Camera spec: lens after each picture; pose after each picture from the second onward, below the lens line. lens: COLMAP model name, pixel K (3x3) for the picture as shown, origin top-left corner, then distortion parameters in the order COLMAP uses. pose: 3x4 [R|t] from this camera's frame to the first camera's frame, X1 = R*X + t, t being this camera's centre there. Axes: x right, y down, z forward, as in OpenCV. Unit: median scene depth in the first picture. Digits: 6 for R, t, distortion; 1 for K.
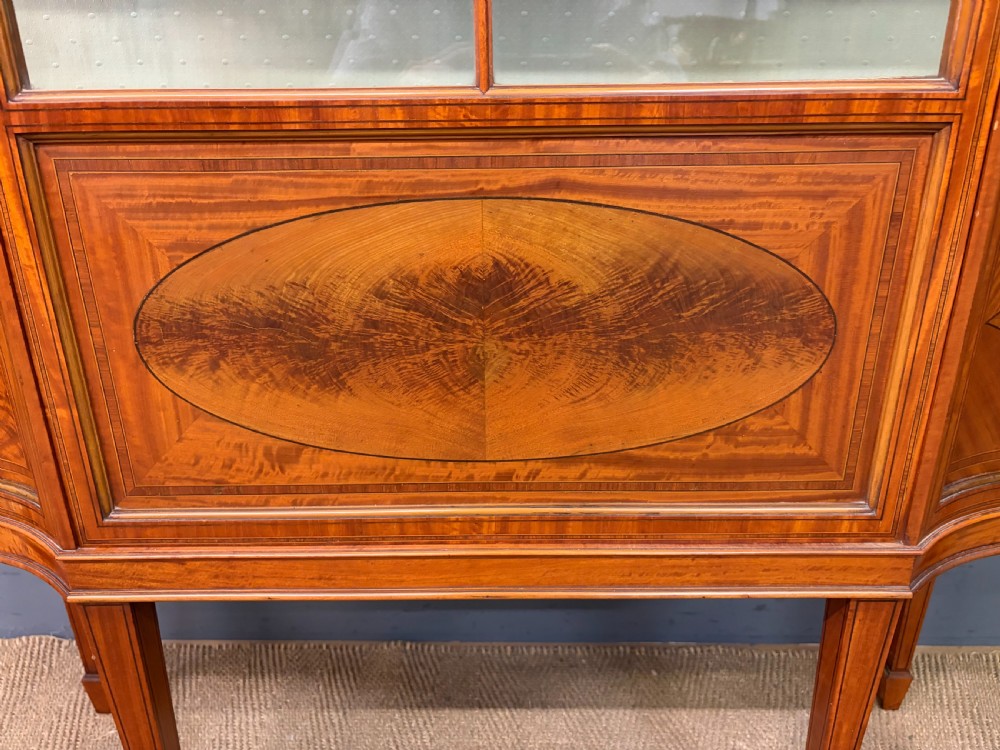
lens RADIAL K [[760.1, 0, 503.6], [0, 760.1, 373.9], [0, 0, 1]] dist [0.031907, -0.043124]
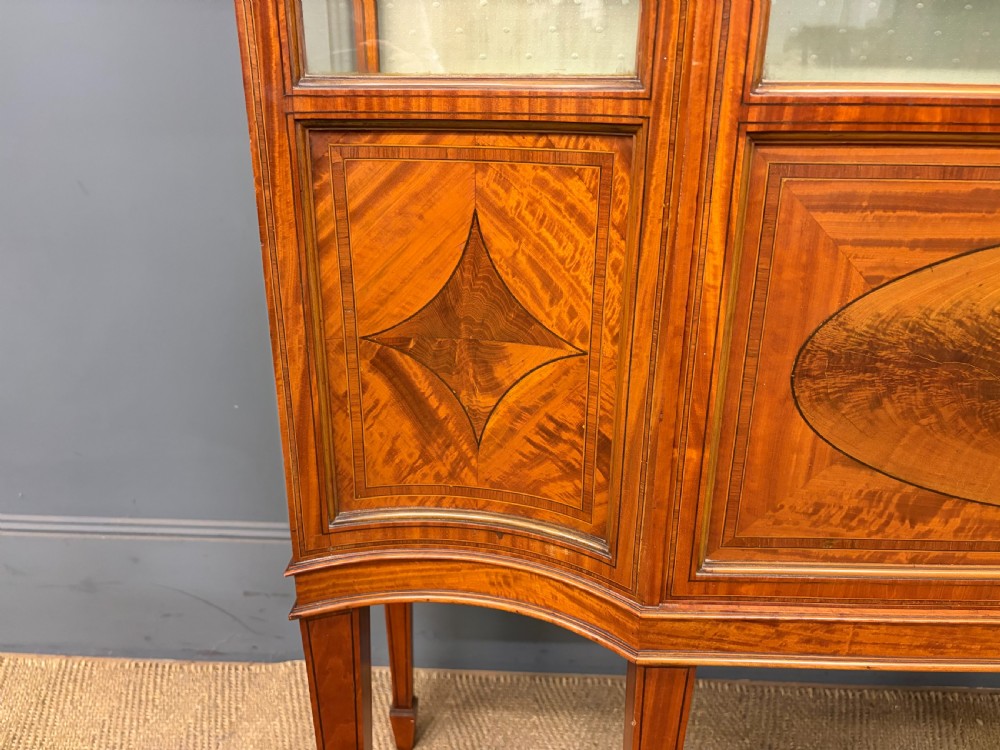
lens RADIAL K [[760.1, 0, 500.8], [0, 760.1, 372.6], [0, 0, 1]] dist [0.031907, -0.043124]
pose [[0.999621, 0.022306, -0.016128, -0.739971], [-0.022382, 0.999739, -0.004534, -0.030440], [0.016023, 0.004893, 0.999860, 0.120832]]
